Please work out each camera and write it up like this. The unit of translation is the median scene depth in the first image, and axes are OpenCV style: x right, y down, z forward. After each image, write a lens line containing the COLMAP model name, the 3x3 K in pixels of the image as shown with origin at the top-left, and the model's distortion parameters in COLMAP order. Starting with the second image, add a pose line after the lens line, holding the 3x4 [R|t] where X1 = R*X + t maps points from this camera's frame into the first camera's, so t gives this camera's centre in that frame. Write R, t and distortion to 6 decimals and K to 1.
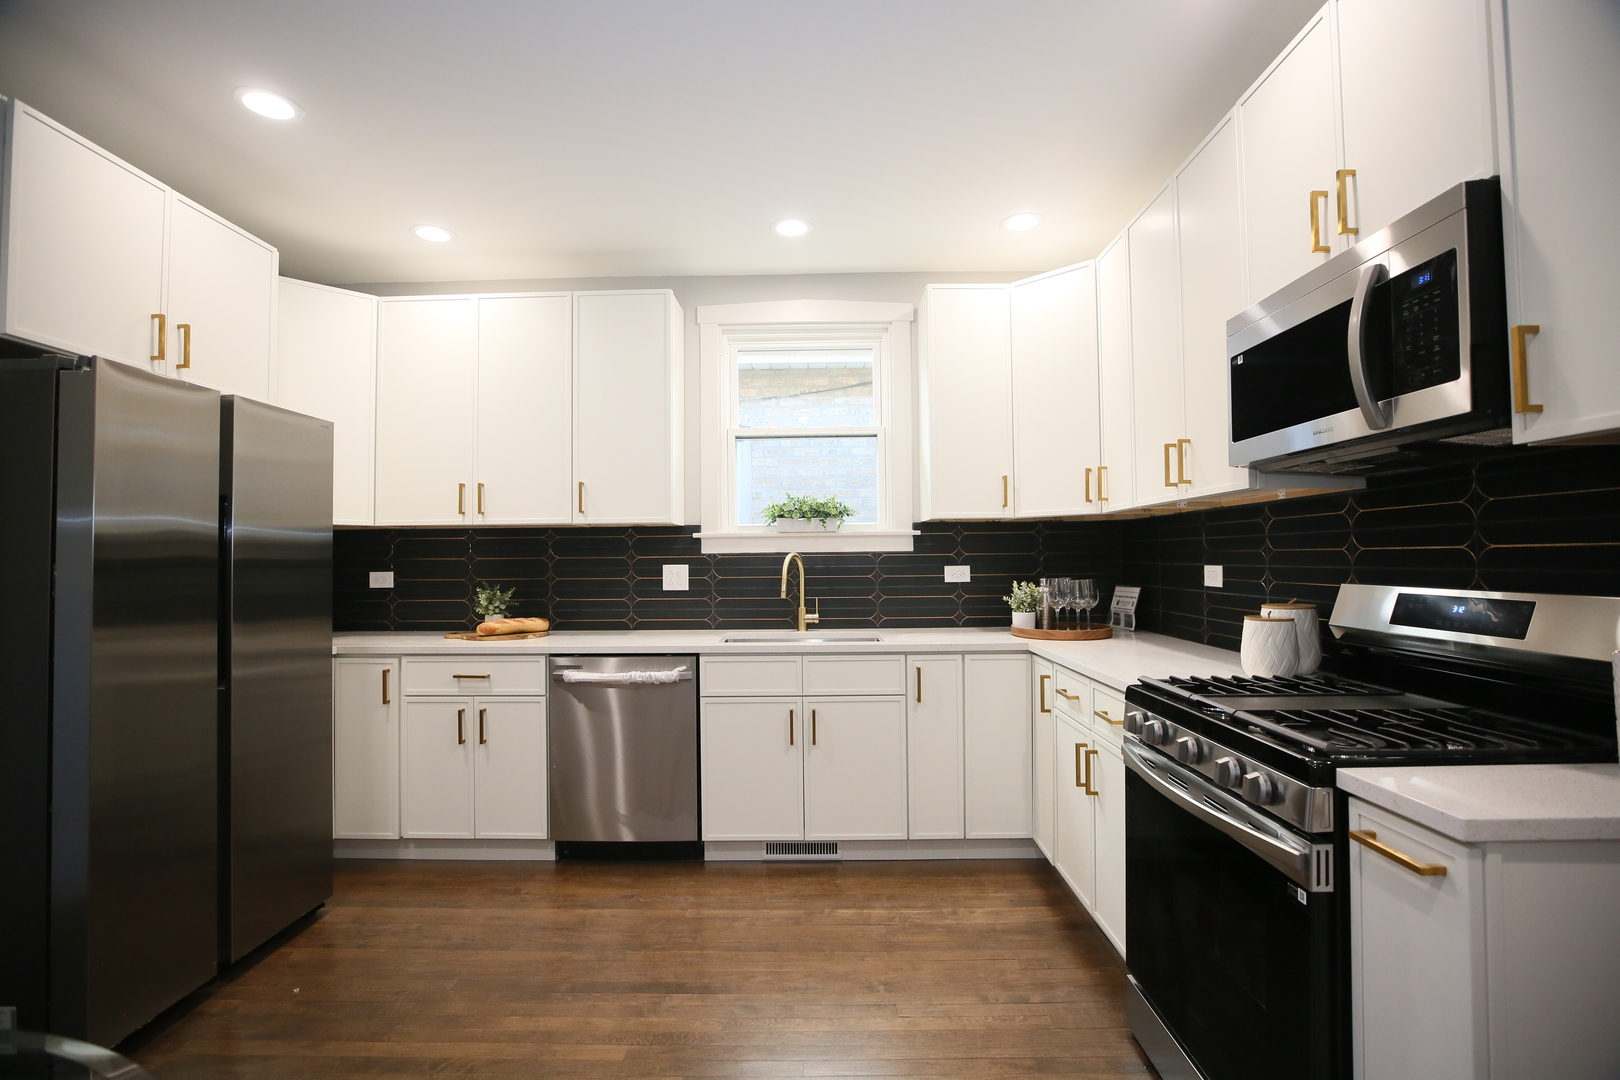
lens RADIAL K [[742.5, 0, 803.9], [0, 742.5, 538.6], [0, 0, 1]] dist [-0.042889, 0.012674]
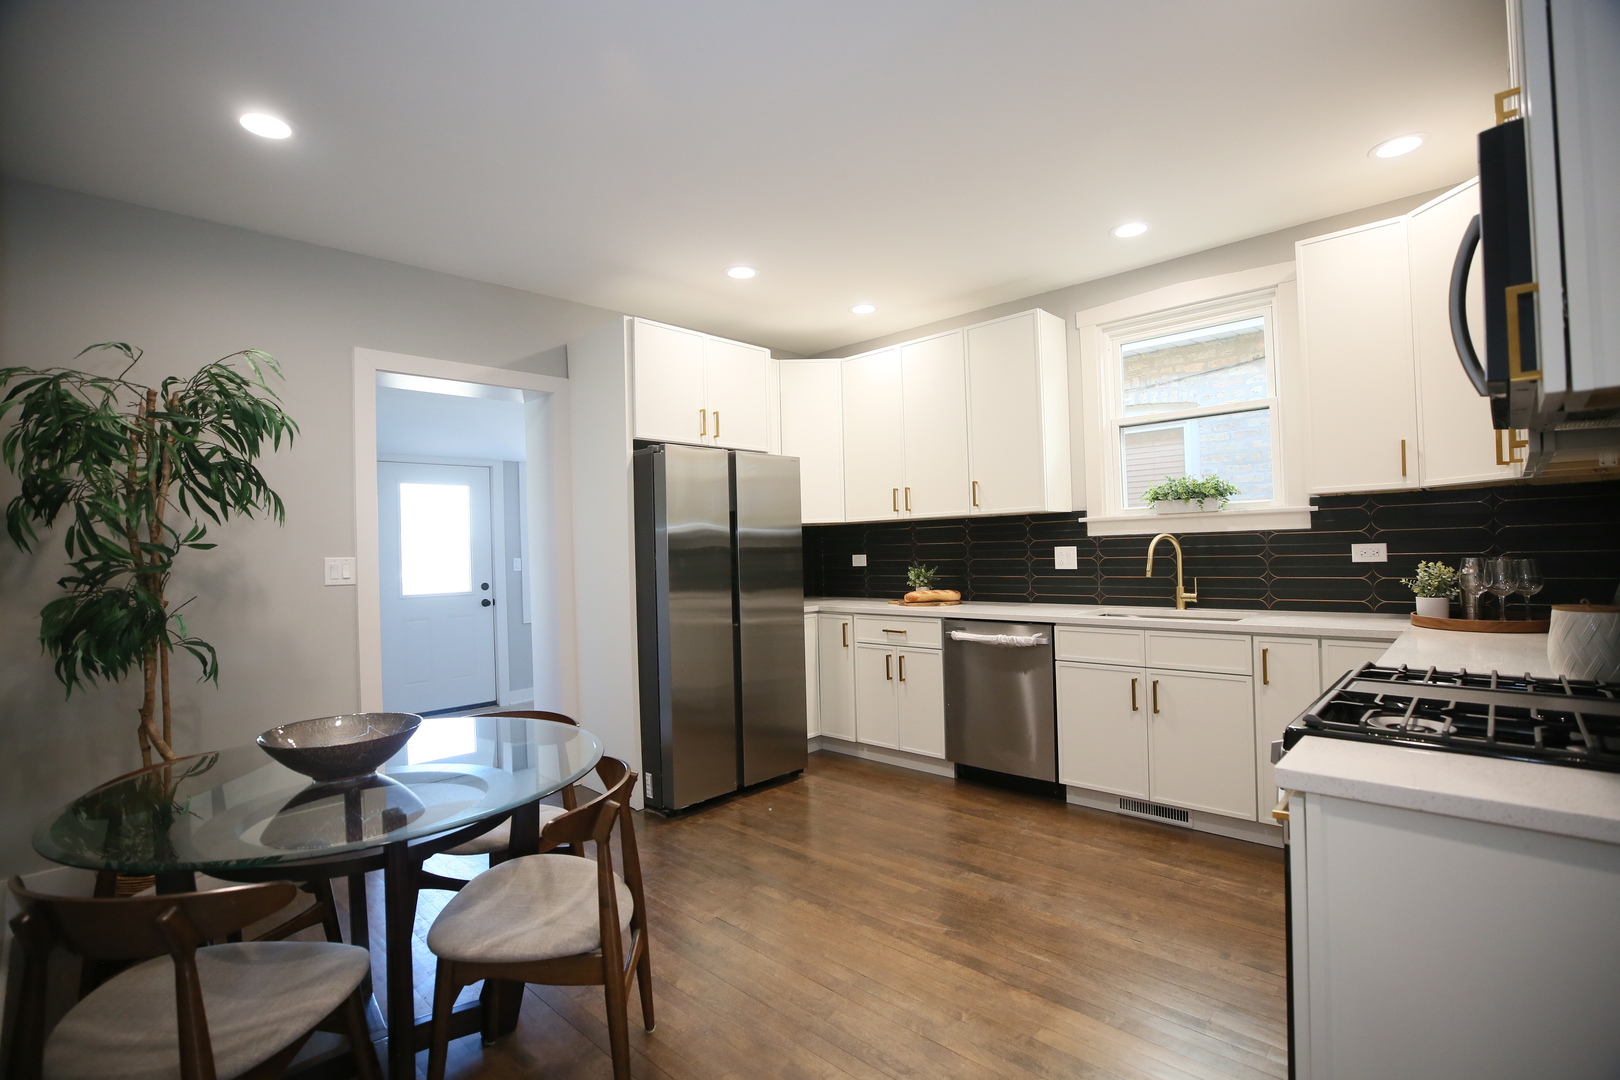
lens RADIAL K [[742.5, 0, 803.9], [0, 742.5, 538.6], [0, 0, 1]] dist [-0.042889, 0.012674]
pose [[0.732529, -0.020347, -0.680431, 0.352067], [0.039172, 0.999157, 0.012294, -0.007522], [0.679607, -0.035659, 0.732709, -0.111920]]
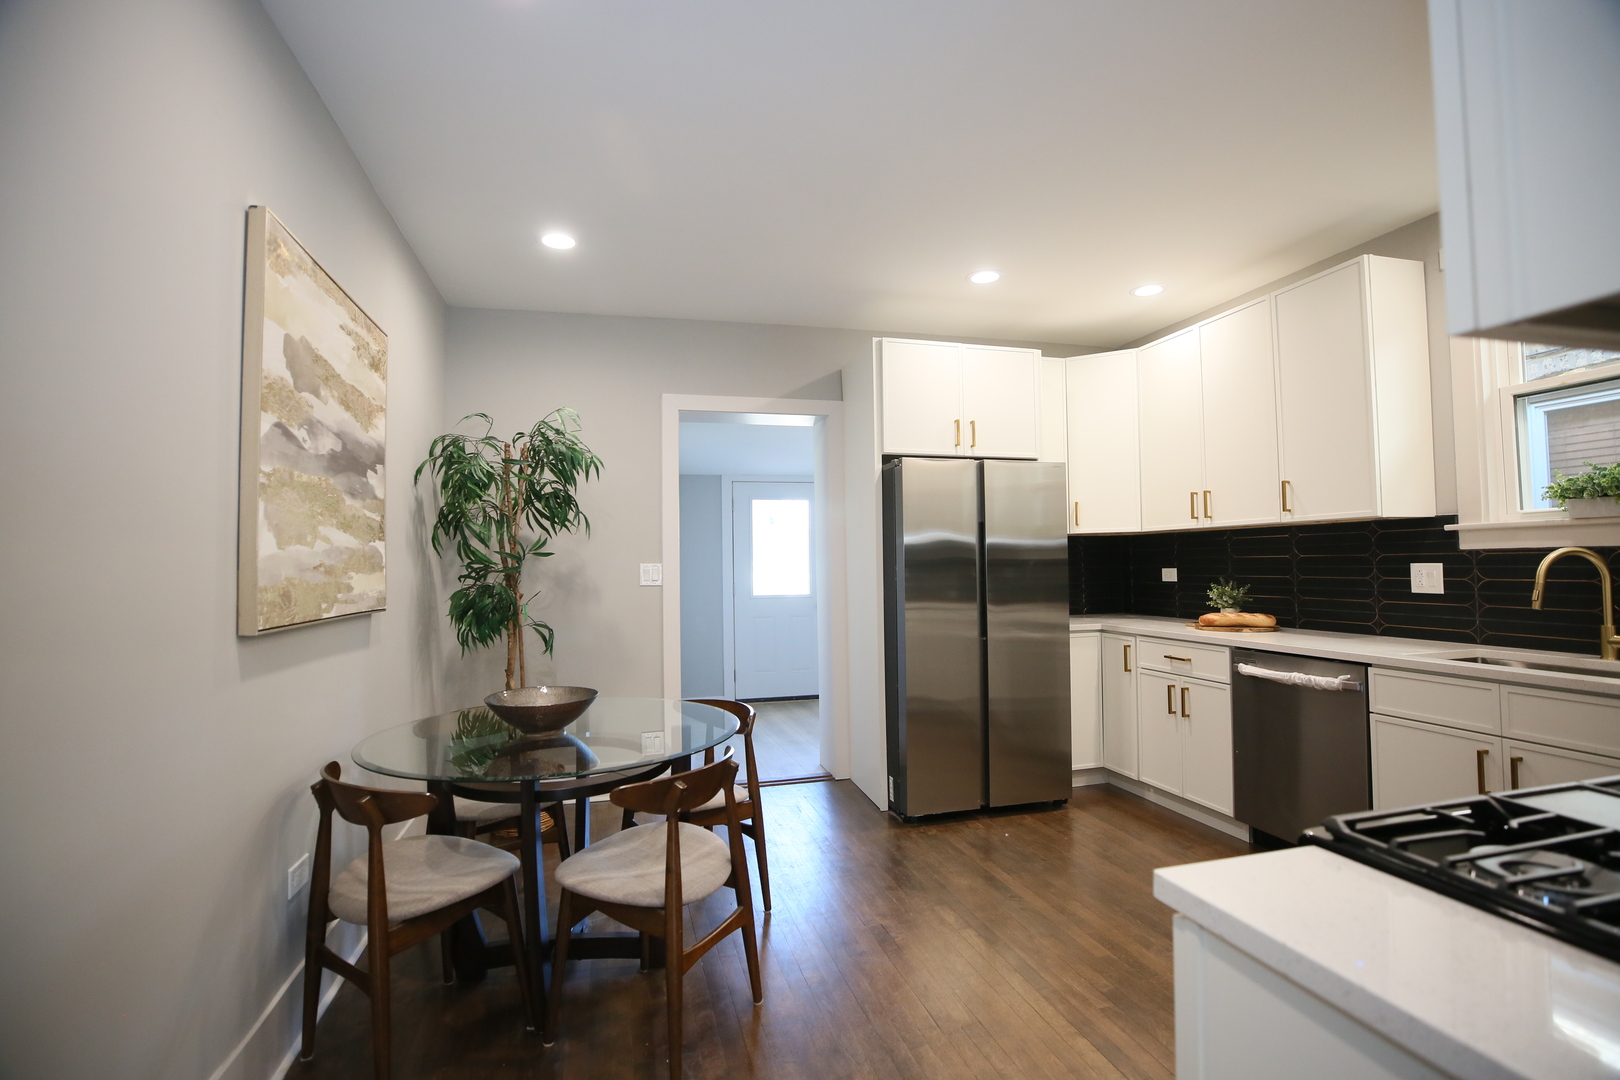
lens RADIAL K [[742.5, 0, 803.9], [0, 742.5, 538.6], [0, 0, 1]] dist [-0.042889, 0.012674]
pose [[0.270887, -0.027158, -0.962228, 0.502749], [0.036344, 0.999178, -0.017969, -0.004296], [0.961925, -0.030104, 0.271652, 0.108401]]
